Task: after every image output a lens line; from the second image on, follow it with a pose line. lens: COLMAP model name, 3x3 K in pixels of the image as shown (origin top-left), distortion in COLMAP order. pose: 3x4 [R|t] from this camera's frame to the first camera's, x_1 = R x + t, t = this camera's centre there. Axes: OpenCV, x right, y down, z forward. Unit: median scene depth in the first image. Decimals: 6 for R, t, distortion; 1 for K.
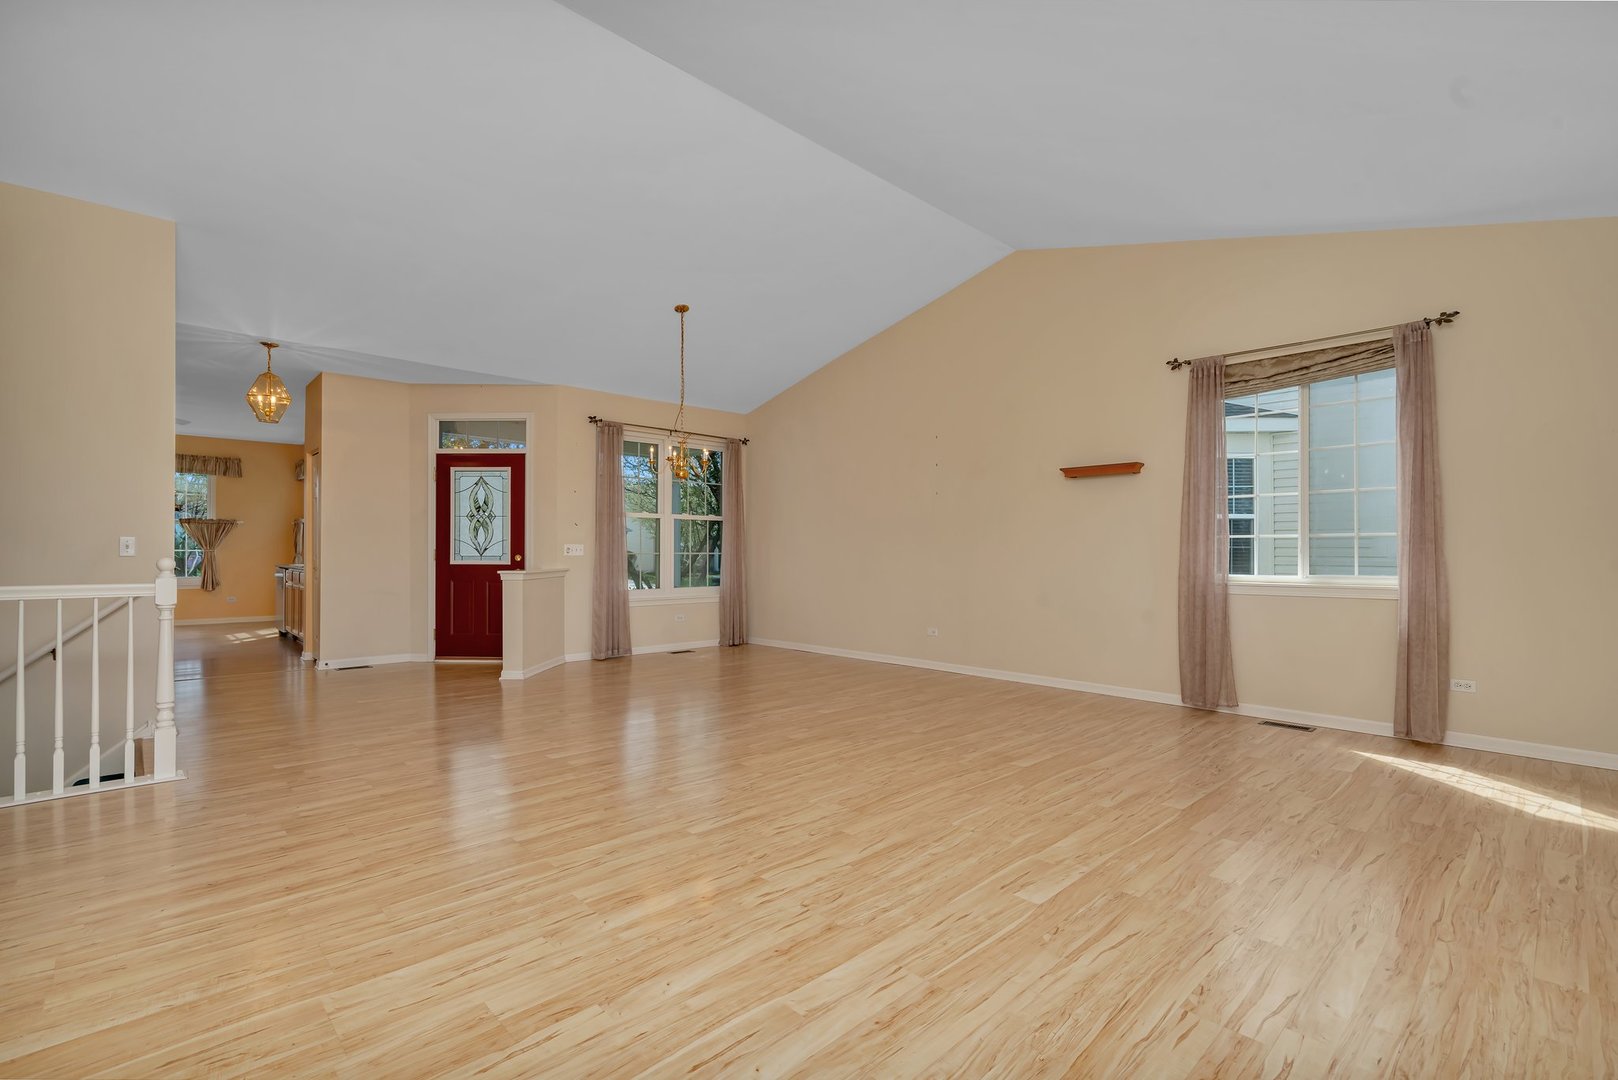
lens RADIAL K [[732.0, 0, 805.2], [0, 732.0, 554.0], [0, 0, 1]] dist [0.000981, 0.000579]
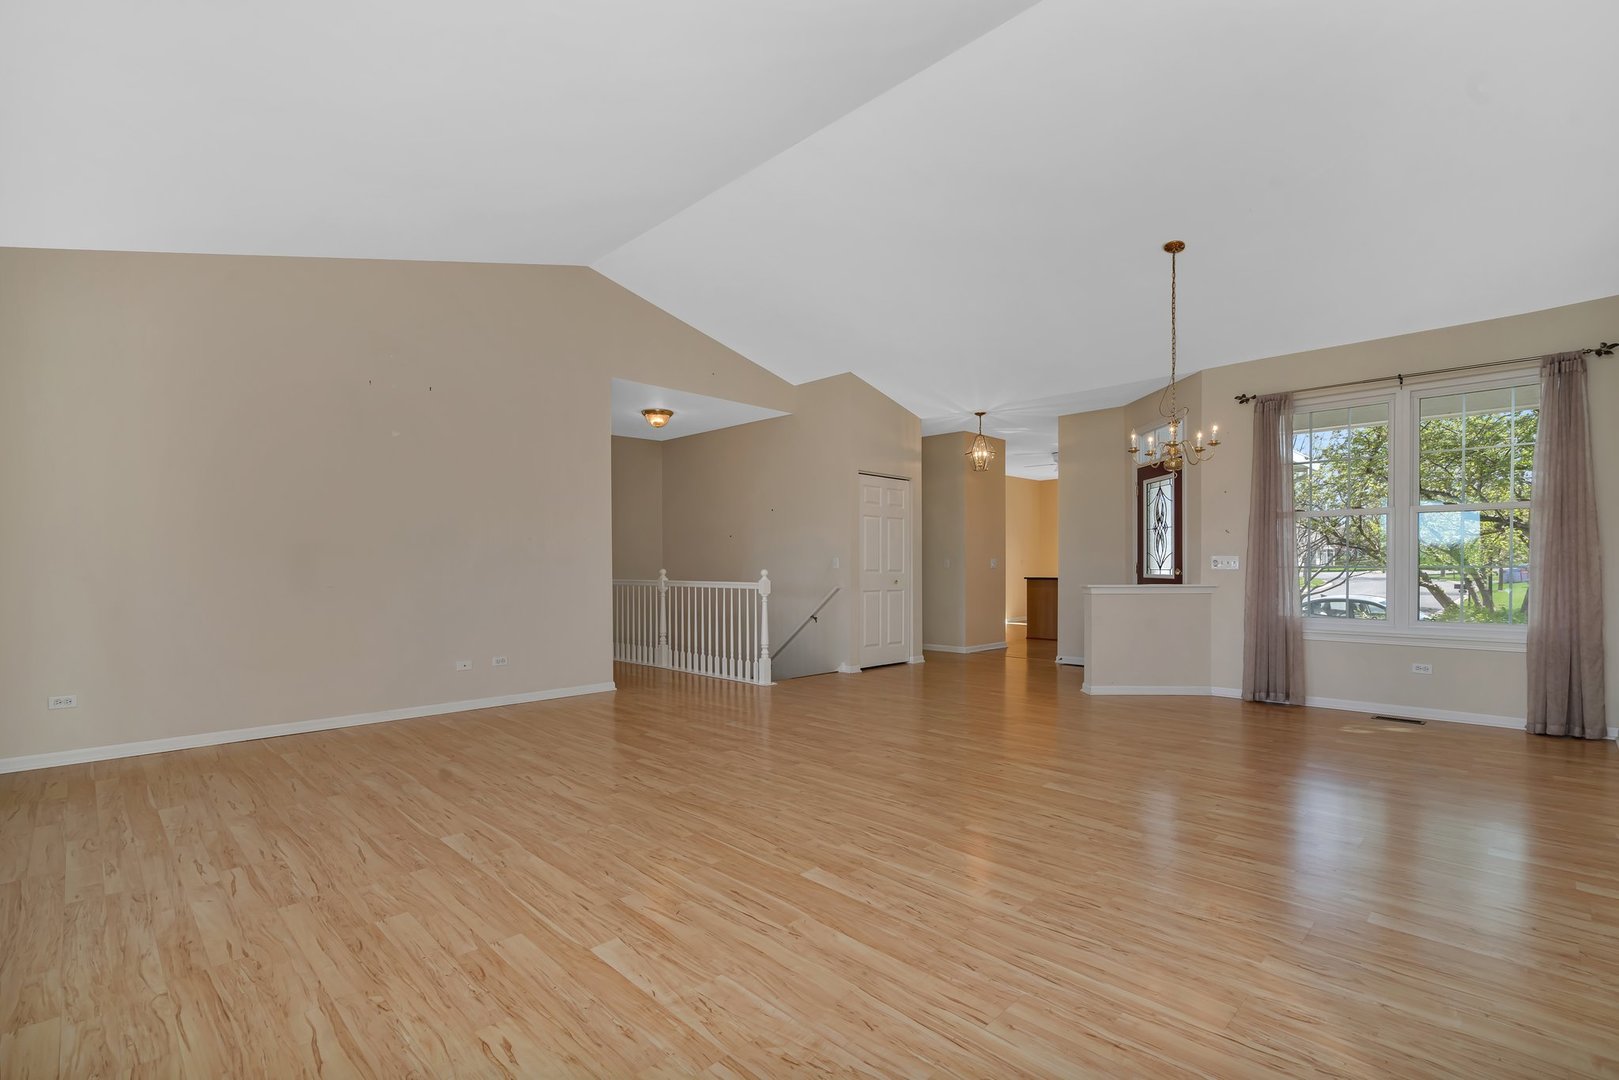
lens RADIAL K [[744.5, 0, 803.7], [0, 744.5, 543.2], [0, 0, 1]] dist [0.000294, -0.000418]
pose [[0.010771, -0.033664, -0.999375, 1.144111], [0.001843, 0.999432, -0.033646, 0.001389], [0.999940, -0.001480, 0.010827, 1.124244]]
